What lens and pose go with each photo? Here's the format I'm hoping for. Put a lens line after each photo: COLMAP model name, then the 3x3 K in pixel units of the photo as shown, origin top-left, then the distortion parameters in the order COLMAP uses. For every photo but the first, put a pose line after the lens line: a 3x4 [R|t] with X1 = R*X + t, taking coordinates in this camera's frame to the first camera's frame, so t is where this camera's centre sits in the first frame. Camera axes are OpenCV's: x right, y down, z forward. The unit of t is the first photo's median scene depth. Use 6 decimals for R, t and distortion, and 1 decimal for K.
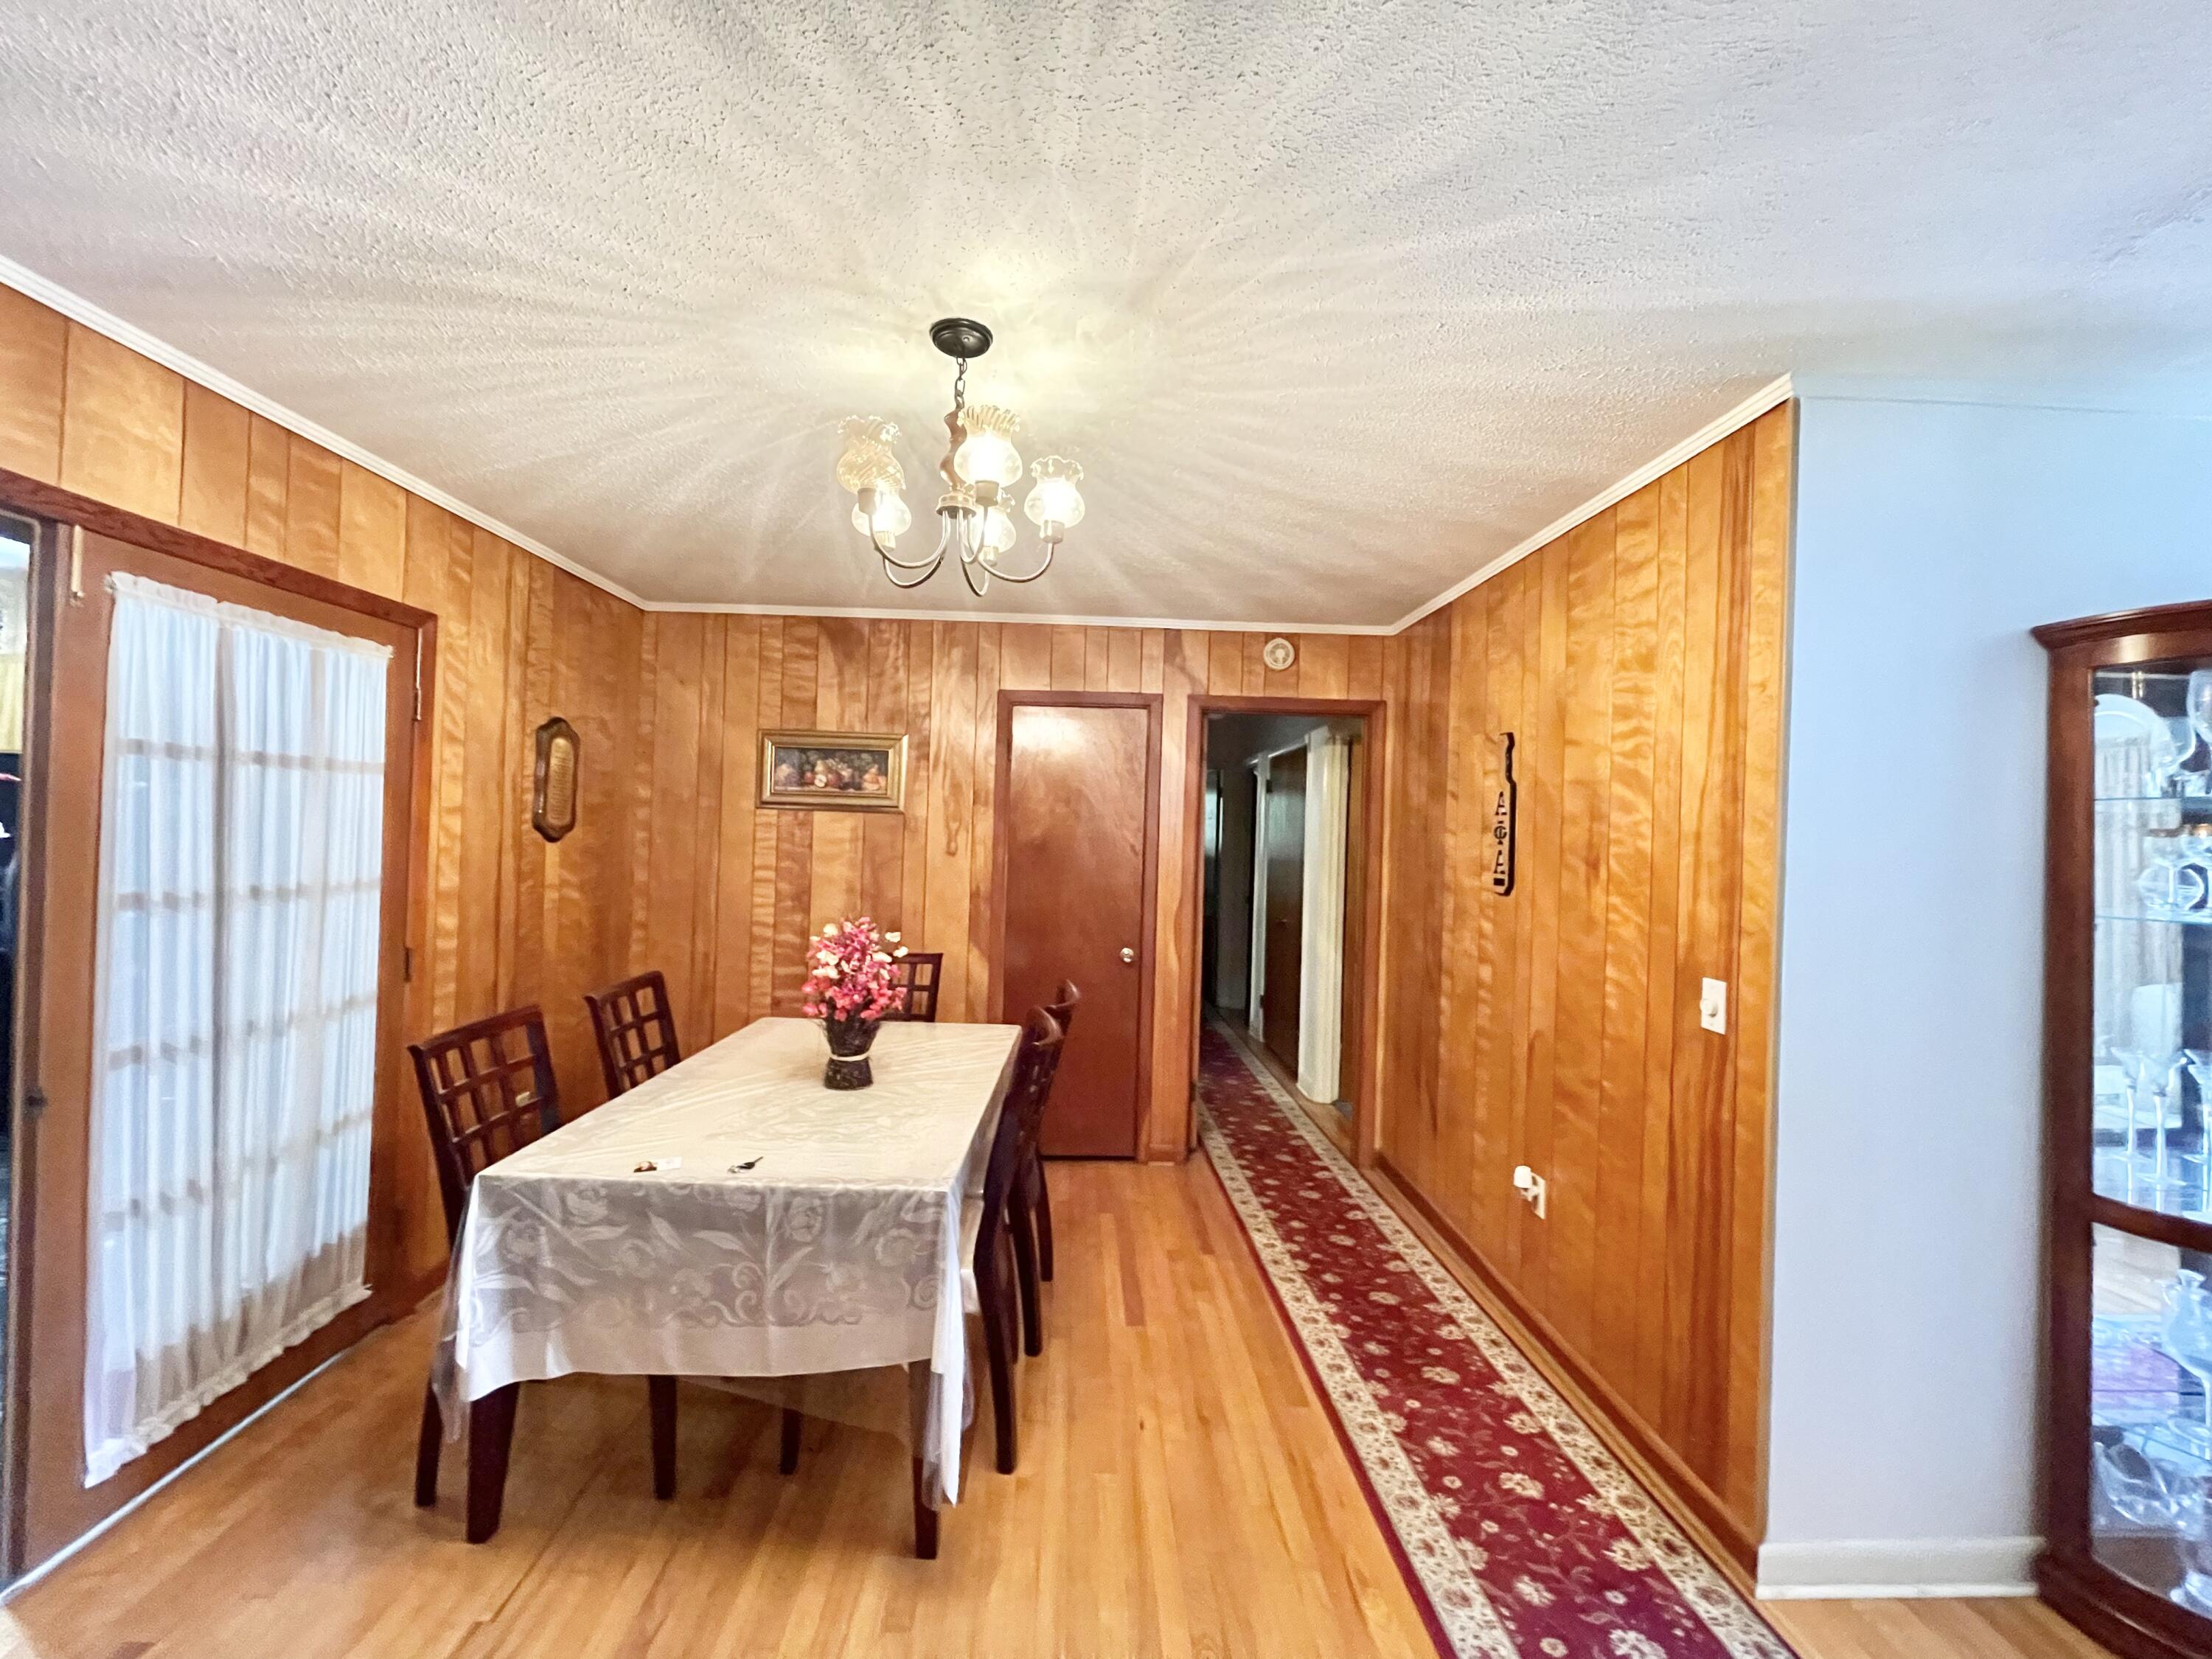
lens RADIAL K [[892.6, 0, 1094.0], [0, 892.6, 825.9], [0, 0, 1]] dist [-0.009222, 0.003245]
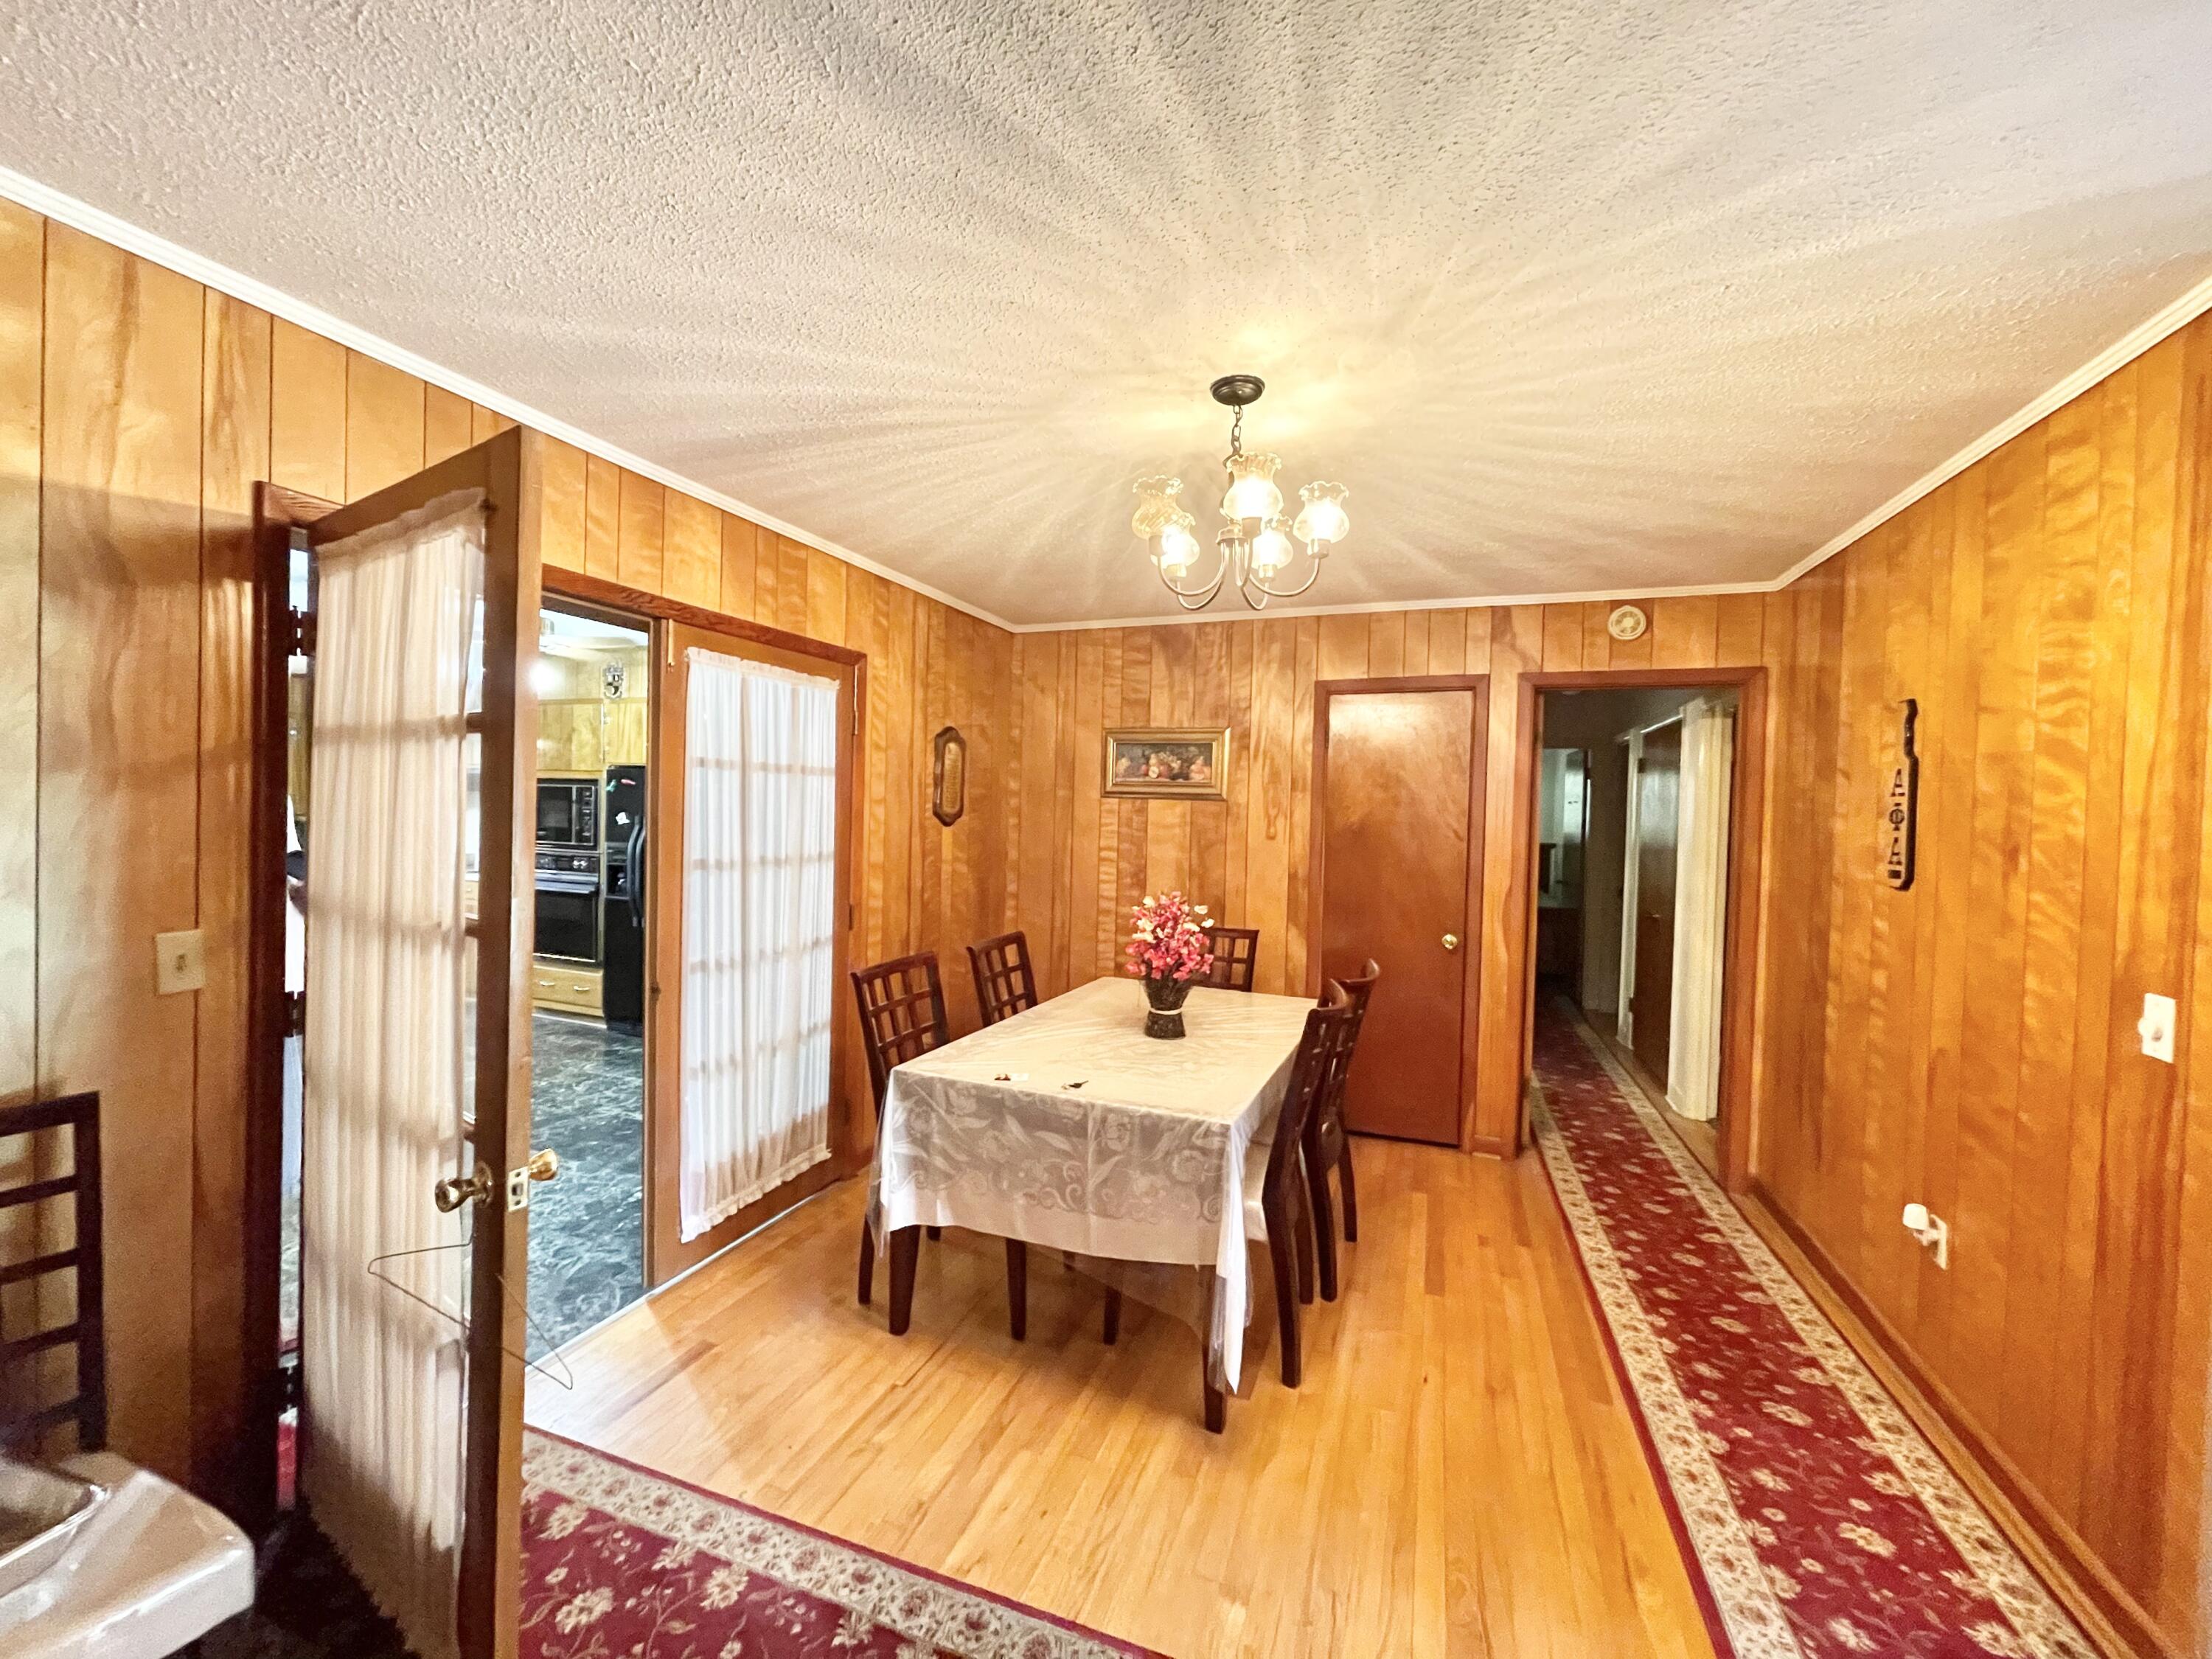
lens RADIAL K [[892.6, 0, 1094.0], [0, 892.6, 825.9], [0, 0, 1]] dist [-0.009222, 0.003245]
pose [[0.923000, 0.001106, -0.384798, 0.090848], [0.005066, 0.999874, 0.015026, -0.000195], [0.384766, -0.015819, 0.922879, -0.107809]]
